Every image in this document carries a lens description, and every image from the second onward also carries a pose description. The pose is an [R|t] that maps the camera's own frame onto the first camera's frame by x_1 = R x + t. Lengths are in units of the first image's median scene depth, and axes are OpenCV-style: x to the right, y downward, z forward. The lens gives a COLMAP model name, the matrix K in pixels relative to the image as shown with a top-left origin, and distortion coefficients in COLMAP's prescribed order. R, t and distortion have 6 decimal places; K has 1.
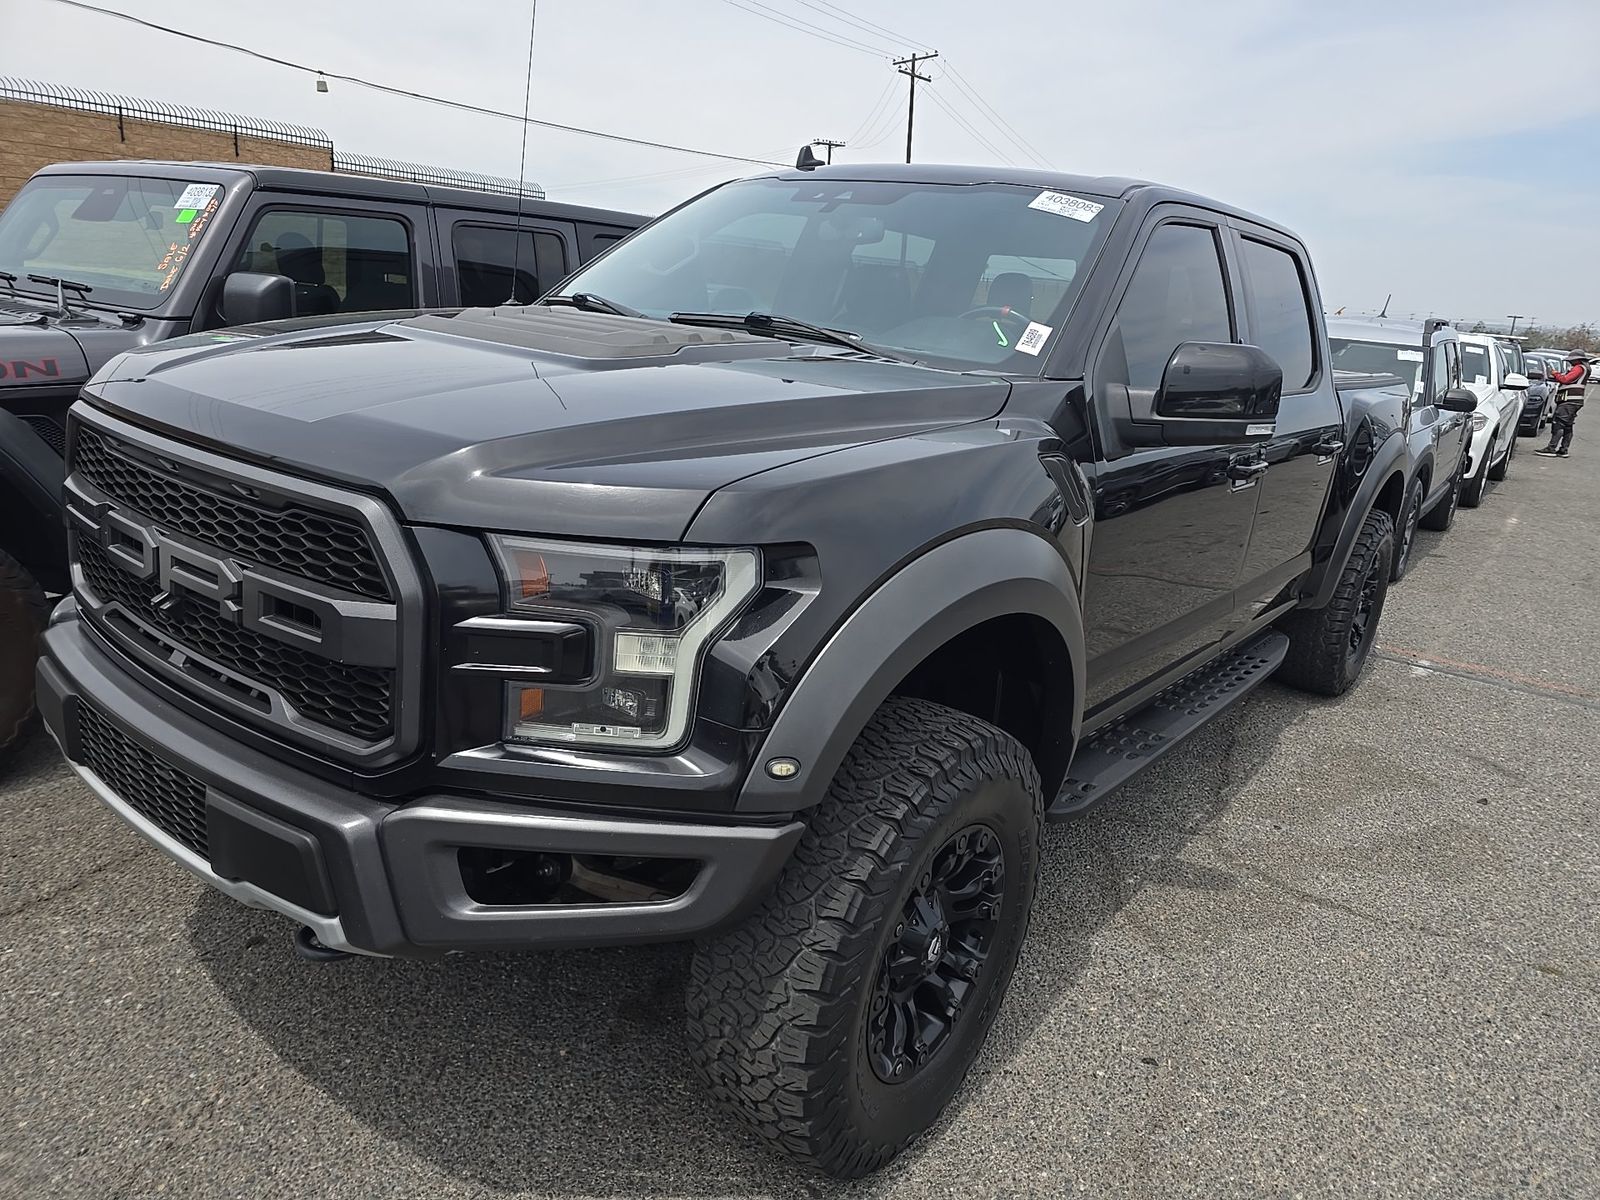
lens RADIAL K [[1134.1, 0, 803.9], [0, 1134.1, 600.5], [0, 0, 1]] dist [0.000207, -0.000083]
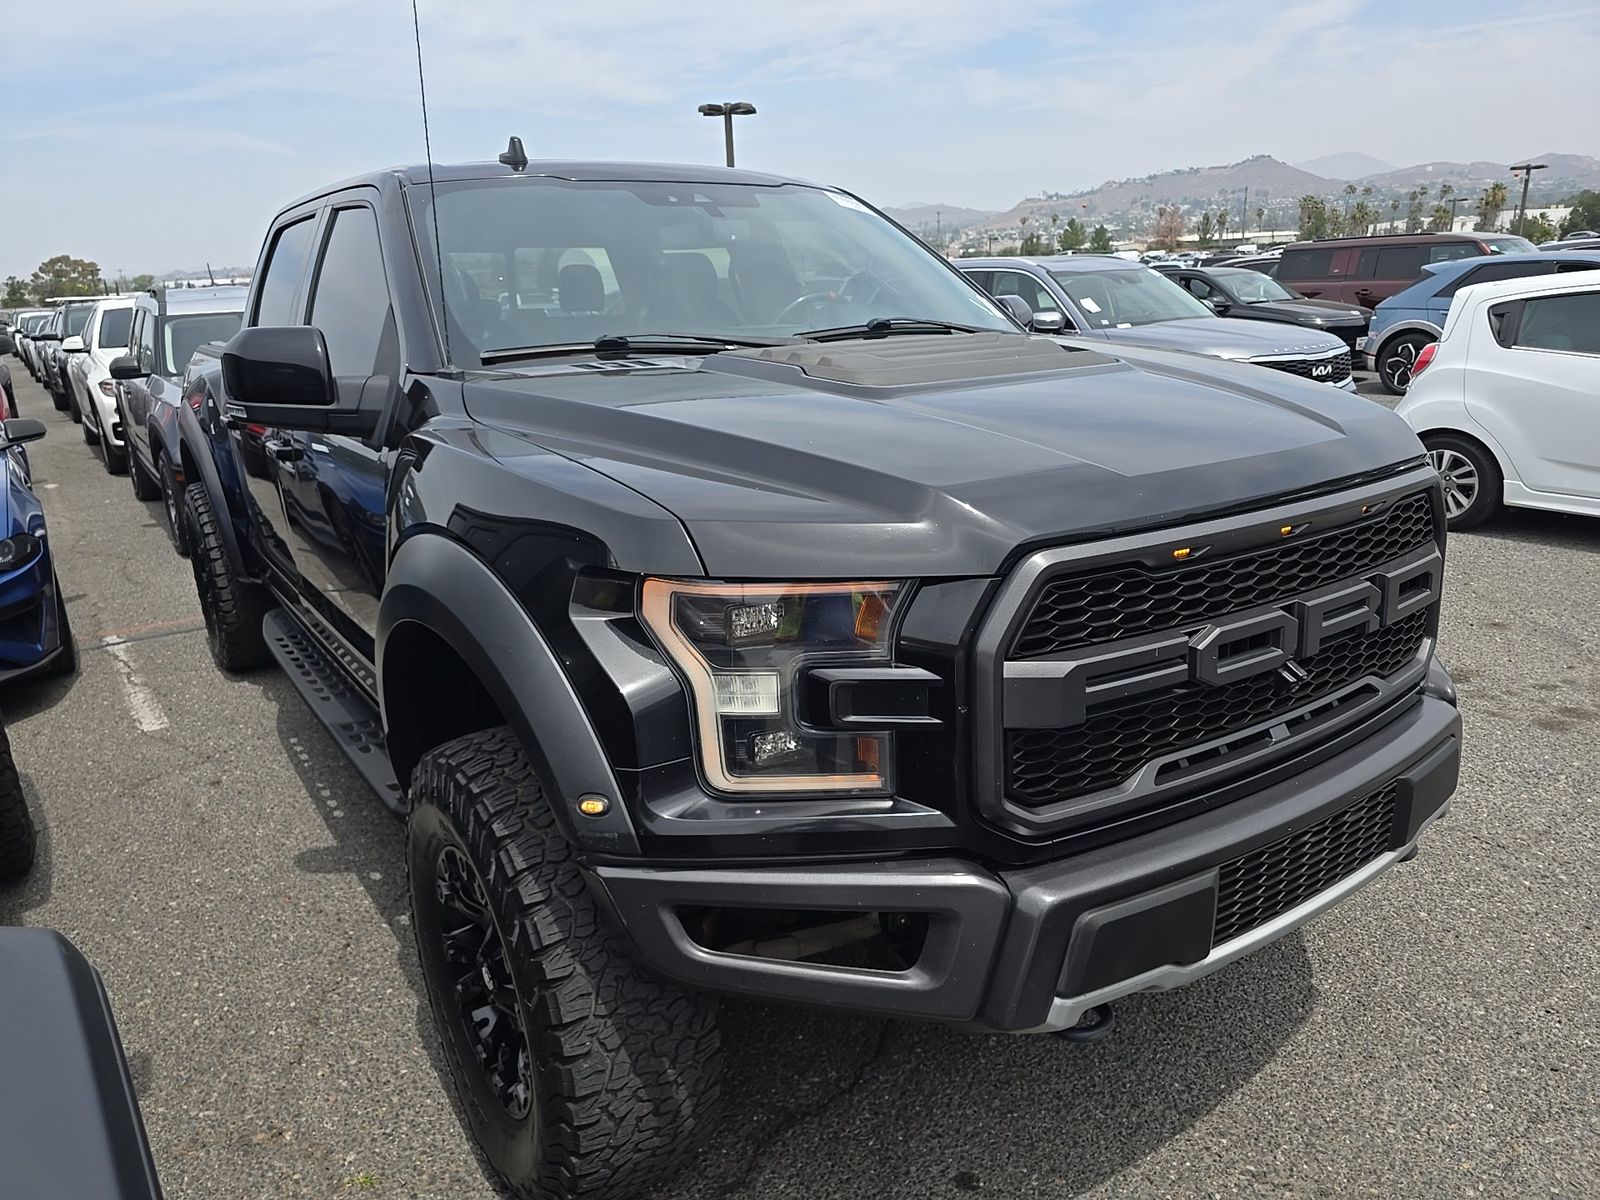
lens RADIAL K [[1078.5, 0, 808.0], [0, 1078.5, 602.6], [0, 0, 1]] dist [0.045491, -0.047205]
pose [[0.293932, -0.360705, 0.885153, -1.332646], [0.316212, 0.910612, 0.266075, -0.383147], [-0.902005, 0.201688, 0.381718, 0.924379]]
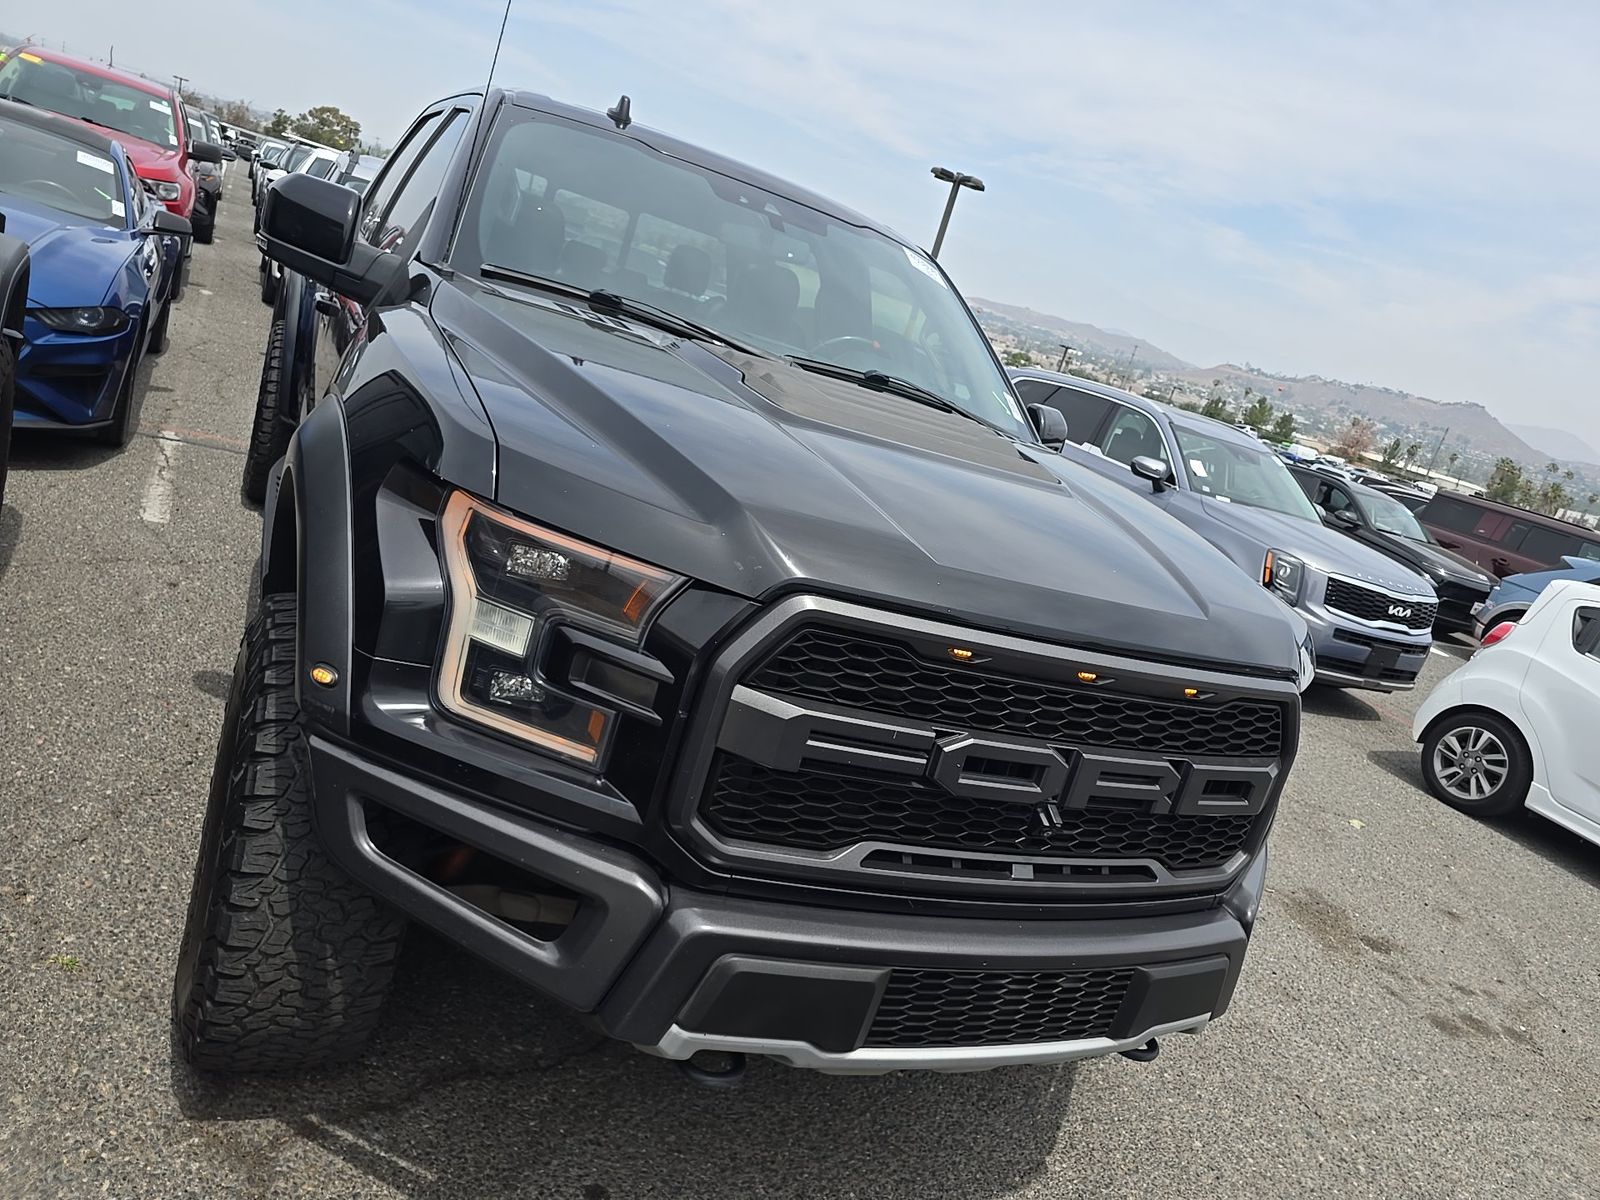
lens RADIAL K [[1078.5, 0, 807.2], [0, 1078.5, 603.9], [0, 0, 1]] dist [0.045491, -0.047205]
pose [[0.460351, -0.181924, 0.868896, -1.270366], [-0.013905, 0.977179, 0.211963, -0.323300], [-0.887628, -0.109660, 0.447315, 0.735579]]
